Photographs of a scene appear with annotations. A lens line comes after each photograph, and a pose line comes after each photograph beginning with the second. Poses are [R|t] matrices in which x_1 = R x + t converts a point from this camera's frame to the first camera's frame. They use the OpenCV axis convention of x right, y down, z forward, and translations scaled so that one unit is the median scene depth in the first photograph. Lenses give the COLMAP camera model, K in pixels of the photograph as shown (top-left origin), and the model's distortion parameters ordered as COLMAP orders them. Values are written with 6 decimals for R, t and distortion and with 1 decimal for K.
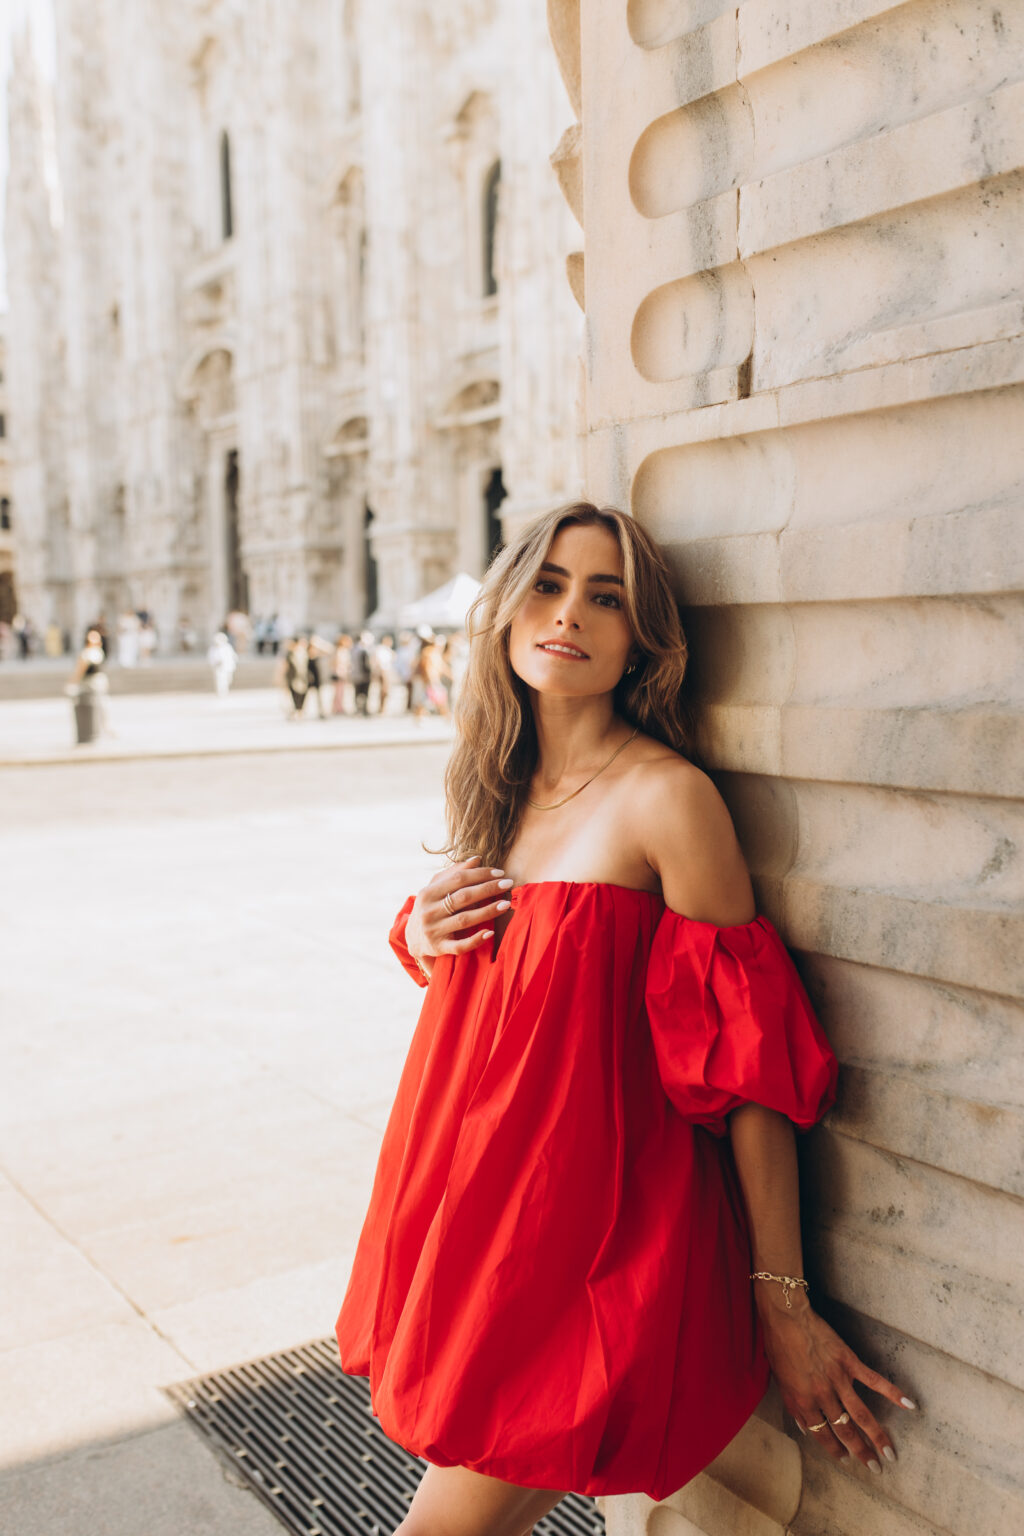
lens RADIAL K [[1497.0, 0, 511.0], [0, 1497.0, 767.2], [0, 0, 1]] dist [0.012296, 0.000000]
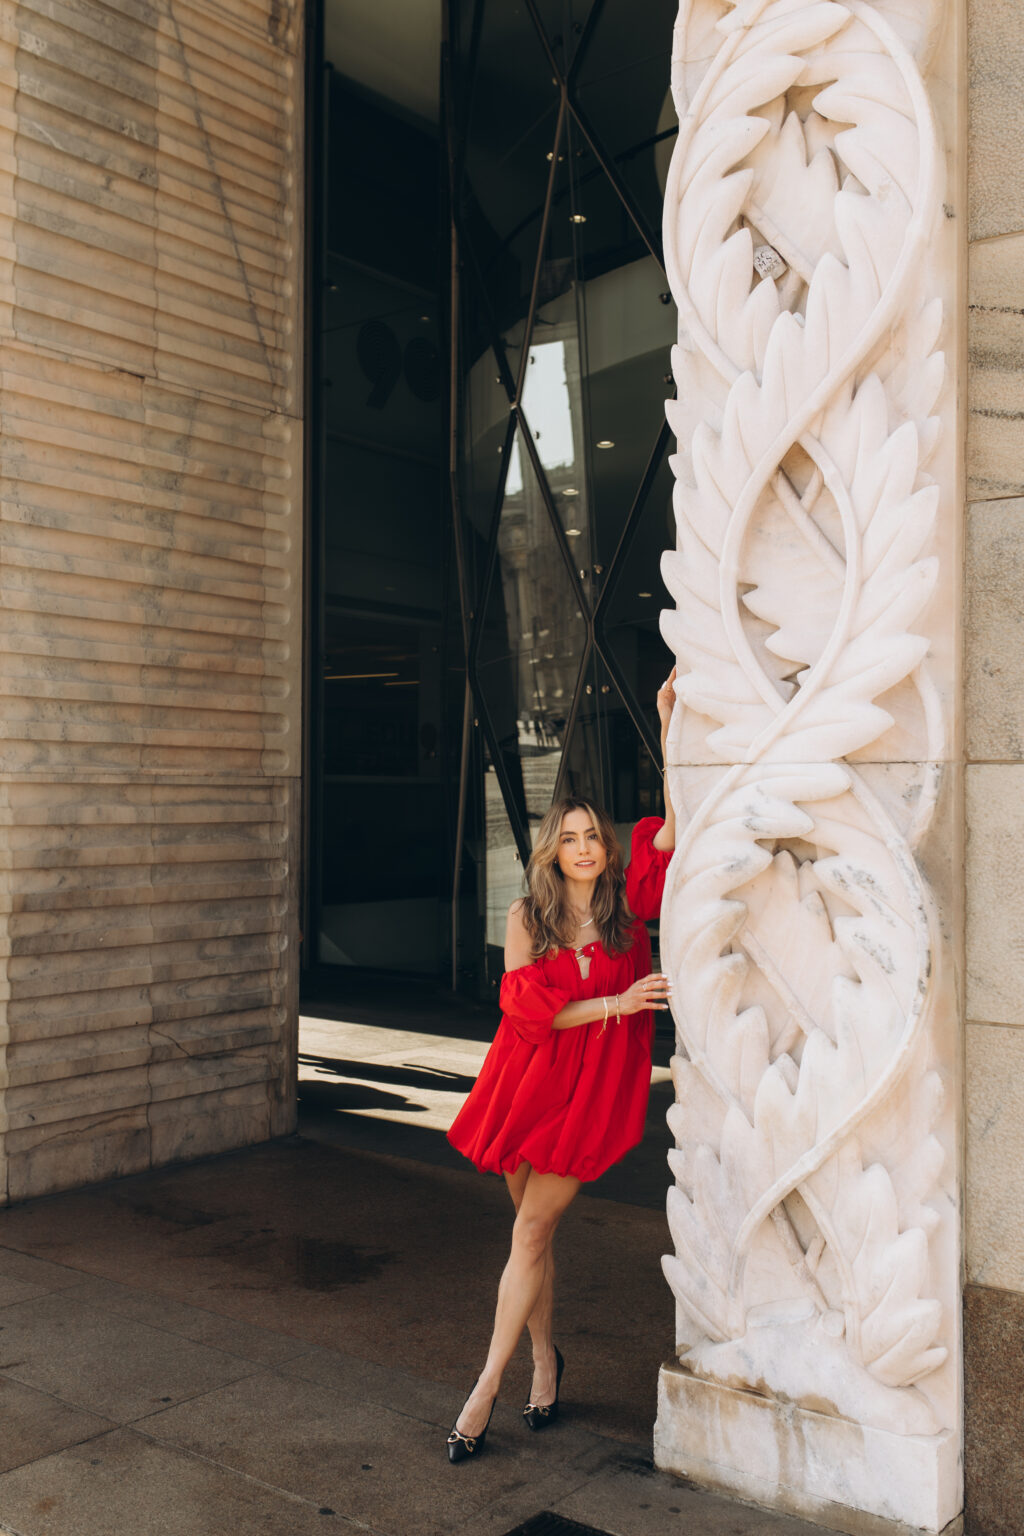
lens RADIAL K [[1497.0, 0, 512.0], [0, 1497.0, 770.0], [0, 0, 1]] dist [0.012296, 0.000000]
pose [[-0.308417, 0.036188, 0.950563, -4.499709], [0.087239, 0.996141, -0.009618, -0.114216], [-0.947243, 0.079960, -0.310383, 1.075618]]
